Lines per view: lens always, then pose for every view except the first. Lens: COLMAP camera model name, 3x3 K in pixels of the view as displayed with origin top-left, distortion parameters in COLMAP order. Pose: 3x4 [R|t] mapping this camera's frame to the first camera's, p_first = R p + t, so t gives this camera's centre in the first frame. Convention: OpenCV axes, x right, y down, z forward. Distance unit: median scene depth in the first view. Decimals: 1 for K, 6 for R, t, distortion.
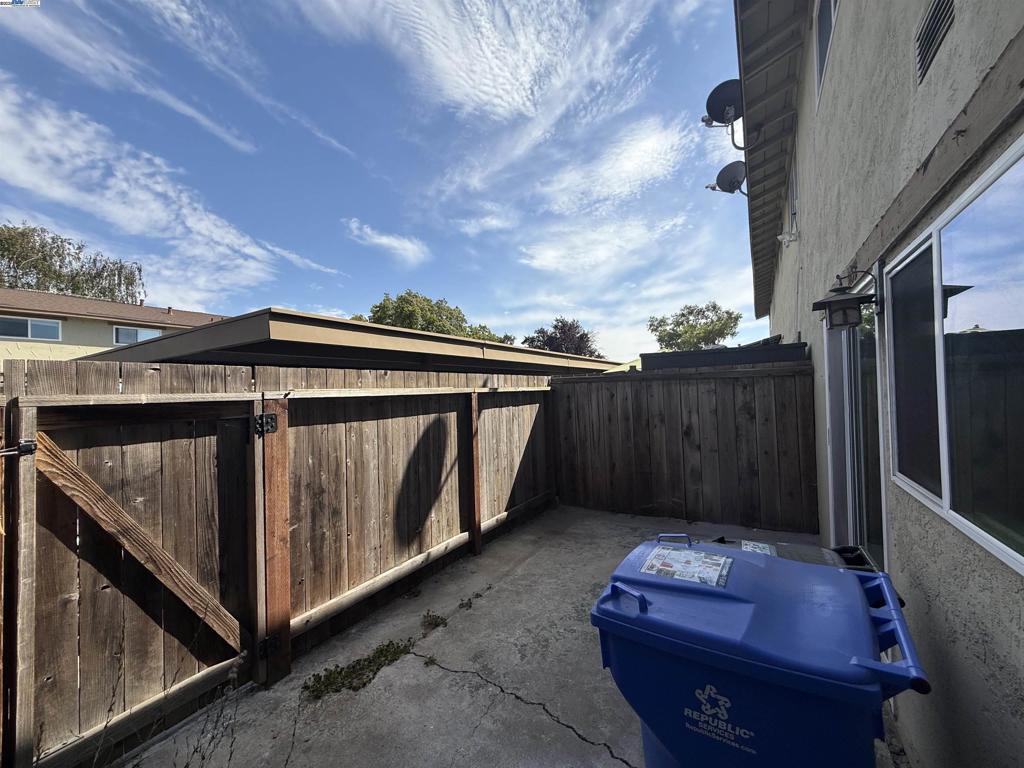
lens RADIAL K [[408.6, 0, 510.4], [0, 408.6, 383.7], [0, 0, 1]] dist [0.000494, -0.000028]
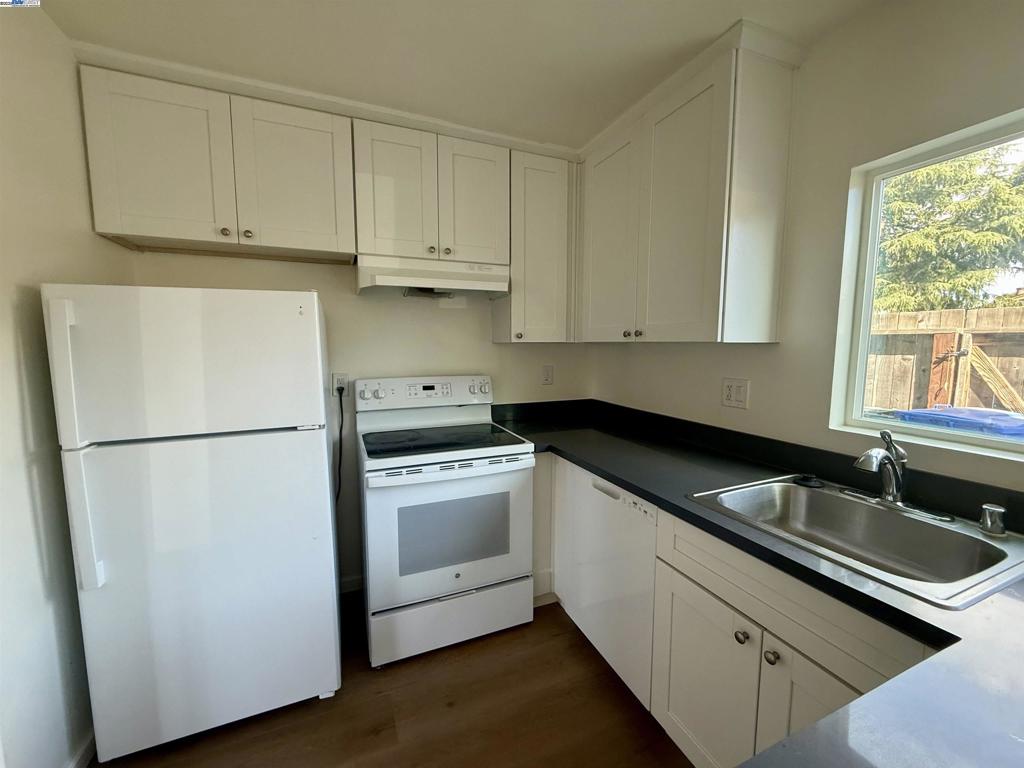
lens RADIAL K [[408.6, 0, 513.3], [0, 408.6, 382.9], [0, 0, 1]] dist [0.000494, -0.000028]
pose [[-0.586166, 0.099627, -0.804042, 0.714257], [0.024860, 0.994155, 0.105060, 0.012637], [0.809809, 0.041594, -0.585217, 0.140842]]
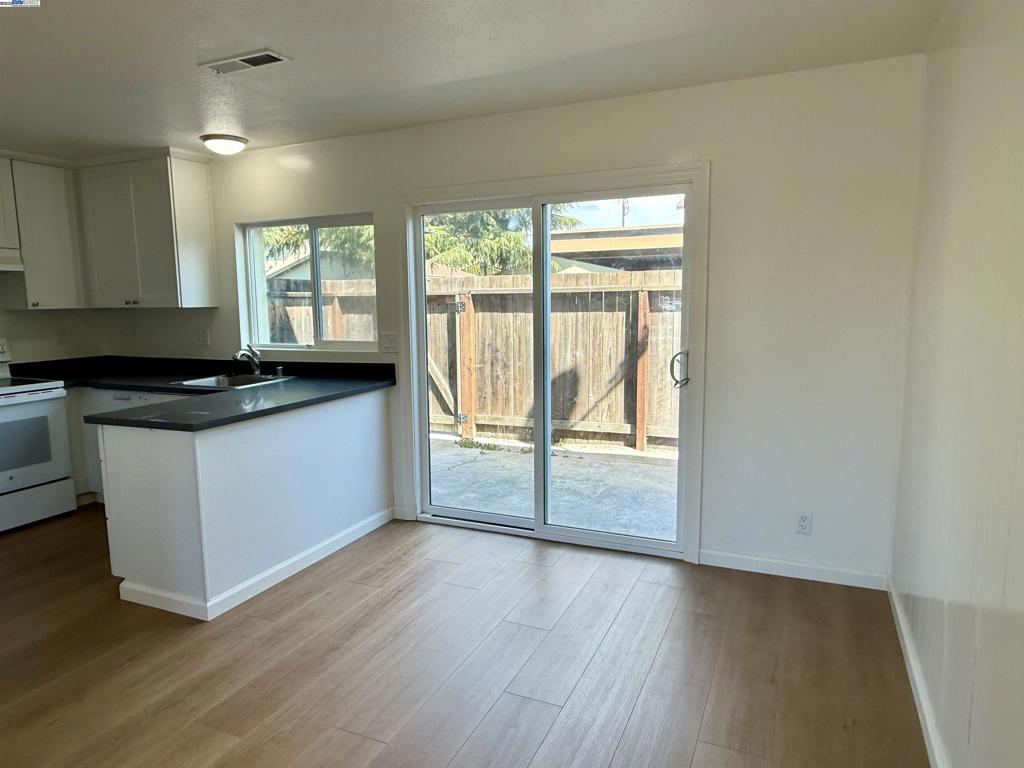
lens RADIAL K [[657.8, 0, 502.4], [0, 657.8, 383.6], [0, 0, 1]] dist [0.002986, 0.000857]
pose [[0.113118, 0.147936, -0.982507, 1.464206], [0.028000, 0.987986, 0.151984, -0.006936], [0.993187, -0.044703, 0.107617, 0.482808]]
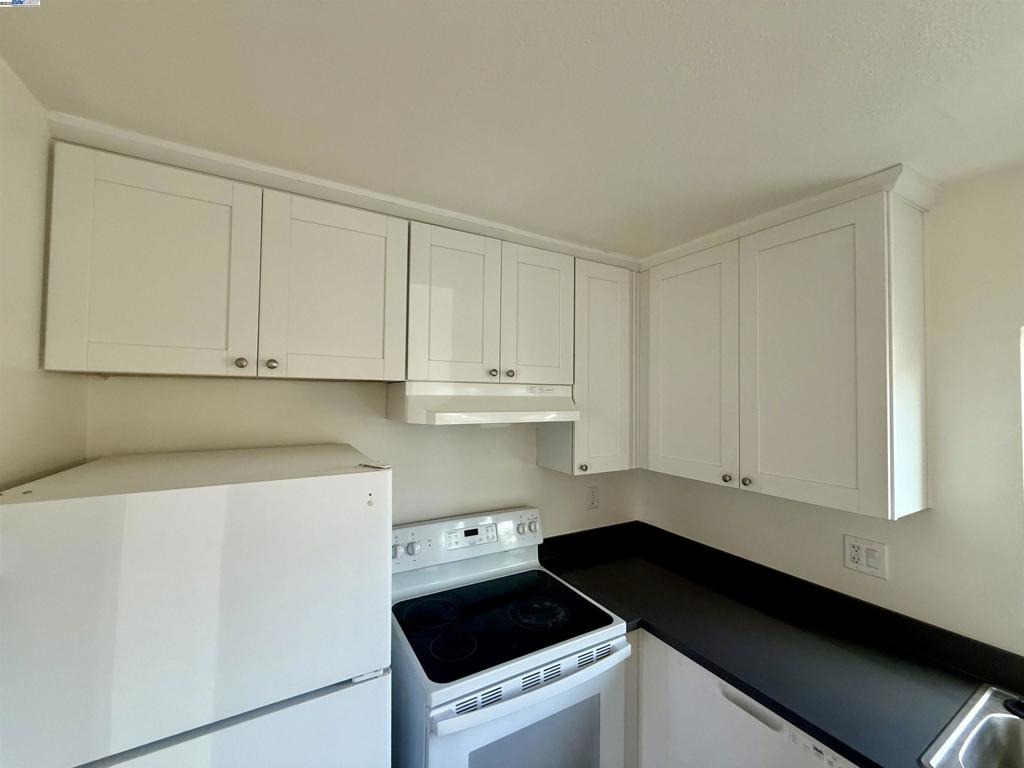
lens RADIAL K [[408.6, 0, 513.1], [0, 408.6, 382.8], [0, 0, 1]] dist [0.000494, -0.000028]
pose [[-0.482429, -0.011710, -0.875857, 0.704546], [0.012354, 0.999720, -0.020170, -0.077161], [0.875848, -0.020551, -0.482149, -0.018072]]
